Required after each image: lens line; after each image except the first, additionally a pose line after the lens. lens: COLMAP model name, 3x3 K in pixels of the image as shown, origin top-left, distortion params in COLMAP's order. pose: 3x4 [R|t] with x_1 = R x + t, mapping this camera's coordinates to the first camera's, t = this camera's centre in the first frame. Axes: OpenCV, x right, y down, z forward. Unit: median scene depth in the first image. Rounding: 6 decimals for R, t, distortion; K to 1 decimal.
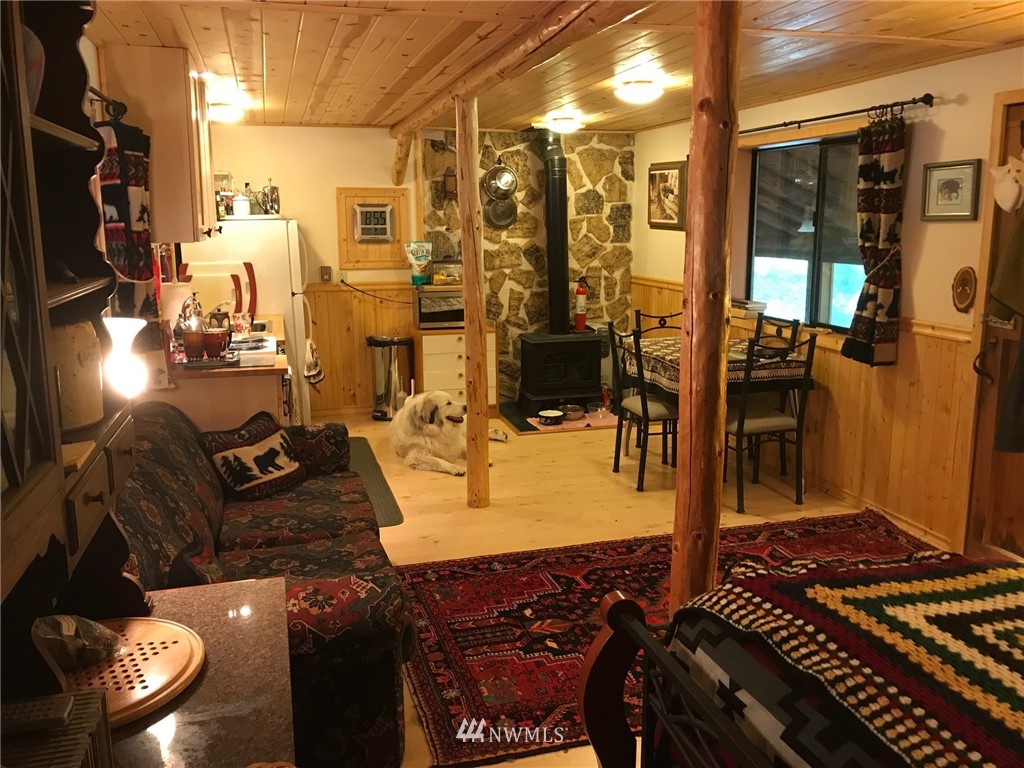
lens RADIAL K [[842.5, 0, 512.0], [0, 842.5, 384.0], [0, 0, 1]] dist [0.070112, -0.171426]
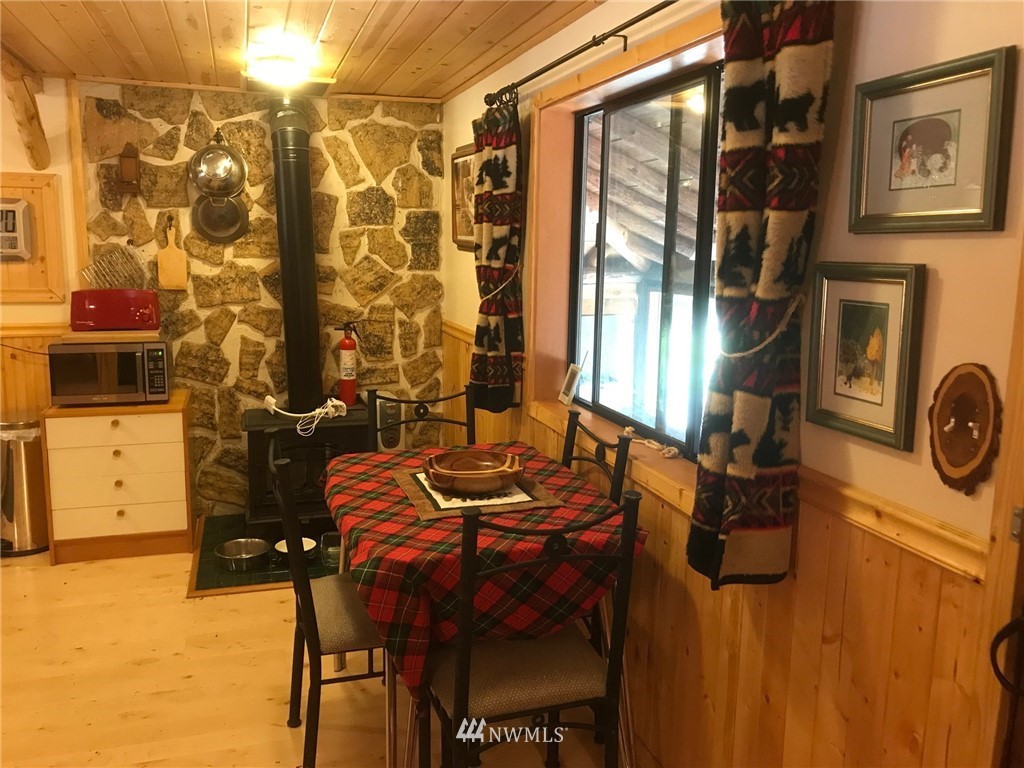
lens RADIAL K [[842.5, 0, 512.0], [0, 842.5, 384.0], [0, 0, 1]] dist [0.070112, -0.171426]
pose [[0.999221, 0.018772, 0.034713, 0.181756], [-0.017743, 0.999401, -0.029707, -0.062525], [-0.035249, 0.029068, 0.998956, 0.356330]]
